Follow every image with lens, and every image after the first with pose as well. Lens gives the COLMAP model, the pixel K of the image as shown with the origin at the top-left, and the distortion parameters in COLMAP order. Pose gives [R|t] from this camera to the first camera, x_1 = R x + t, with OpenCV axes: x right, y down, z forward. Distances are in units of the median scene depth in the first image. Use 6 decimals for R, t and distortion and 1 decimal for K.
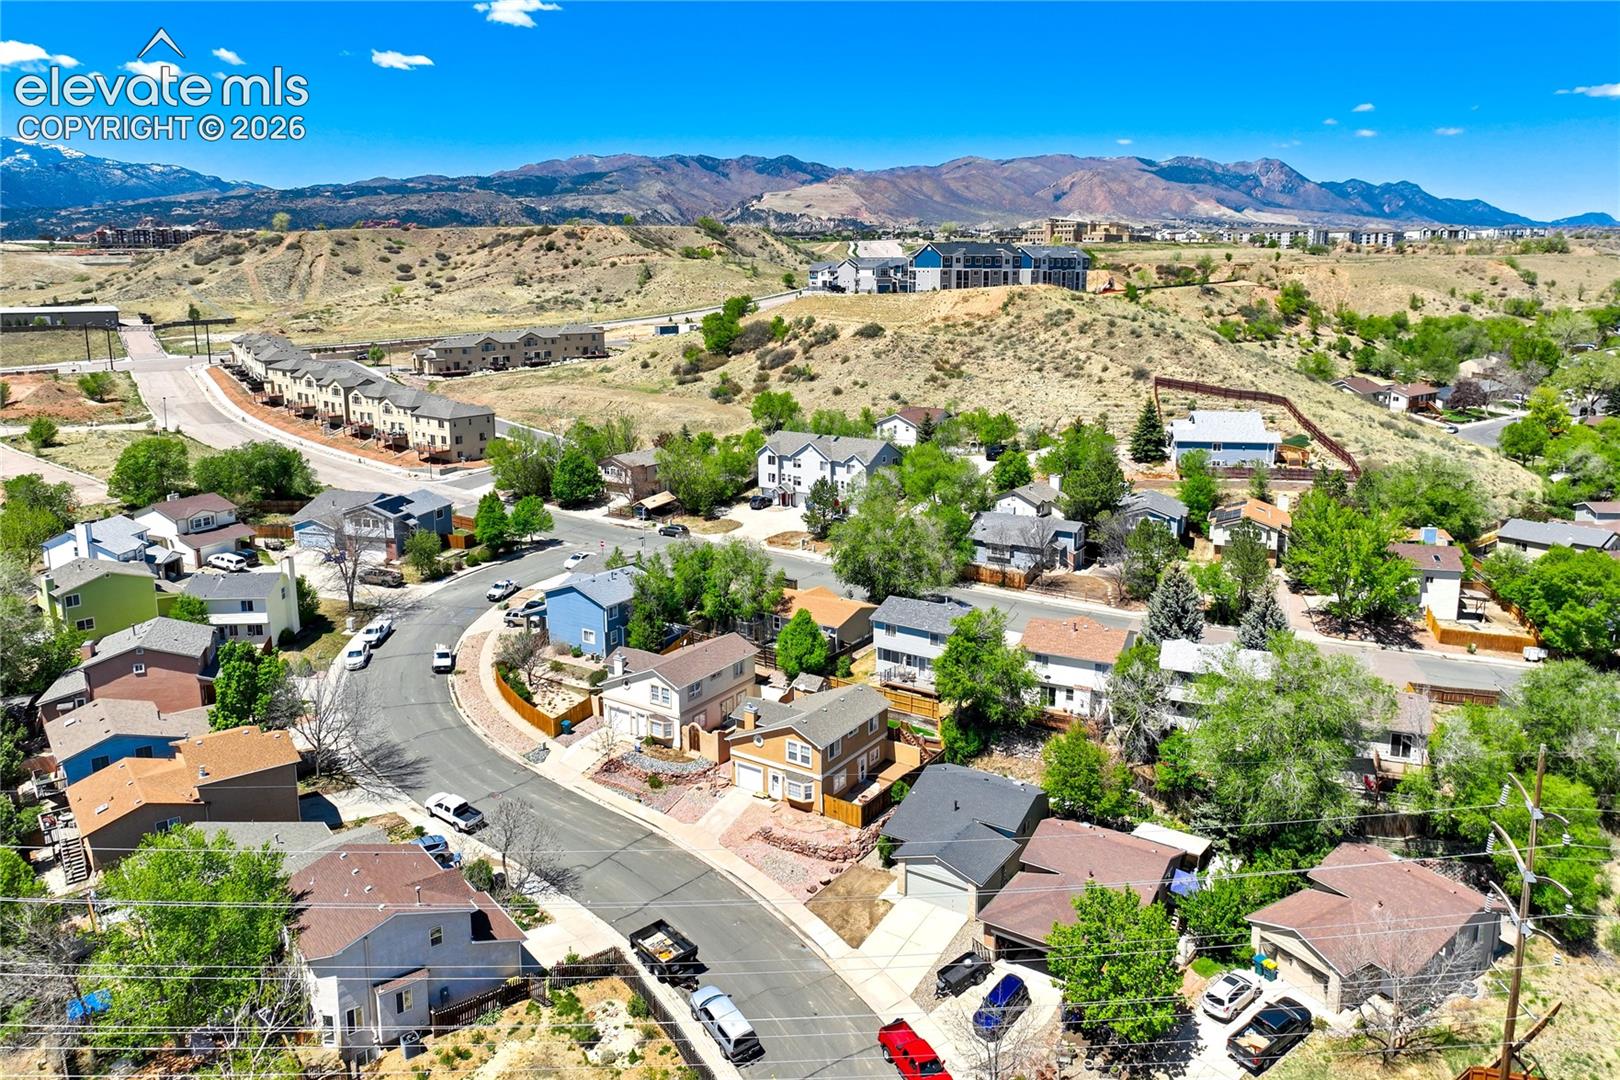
lens RADIAL K [[1132.5, 0, 806.3], [0, 1132.5, 537.2], [0, 0, 1]] dist [0.004280, 0.009860]
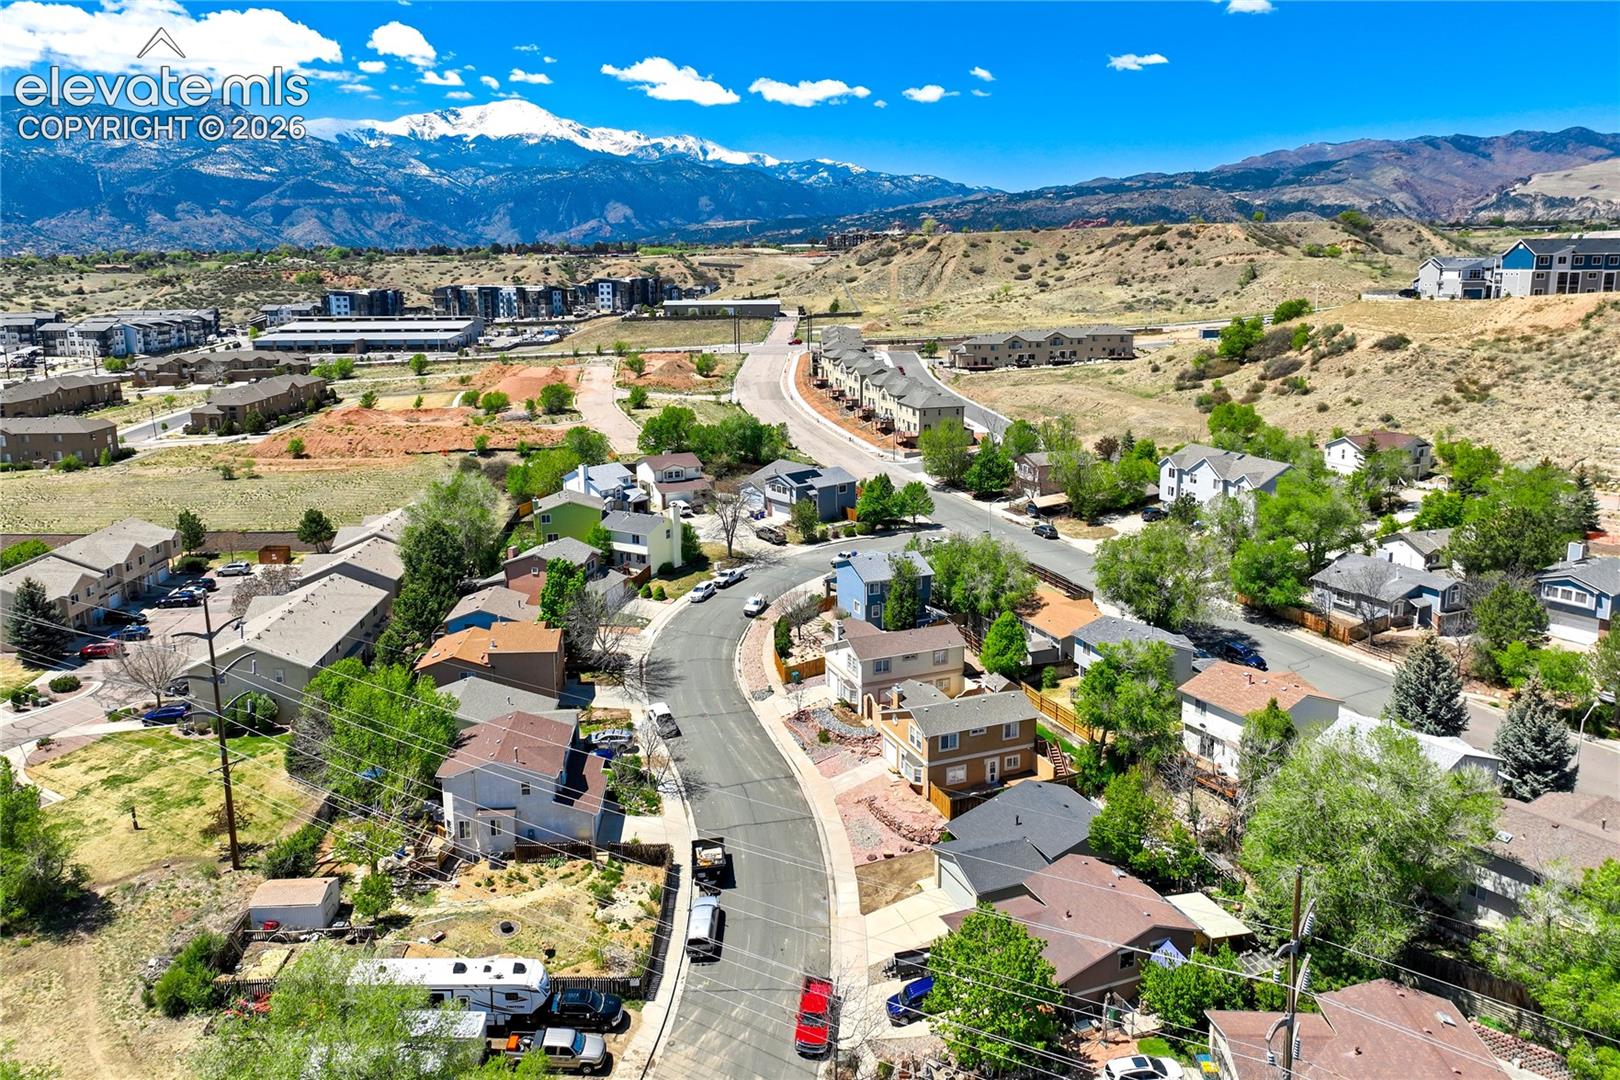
lens RADIAL K [[1132.5, 0, 812.2], [0, 1132.5, 539.6], [0, 0, 1]] dist [0.004280, 0.009860]
pose [[0.822495, 0.132986, -0.553007, 0.193012], [-0.129955, 0.990502, 0.044910, -0.011443], [0.553728, 0.034928, 0.831965, 0.022466]]
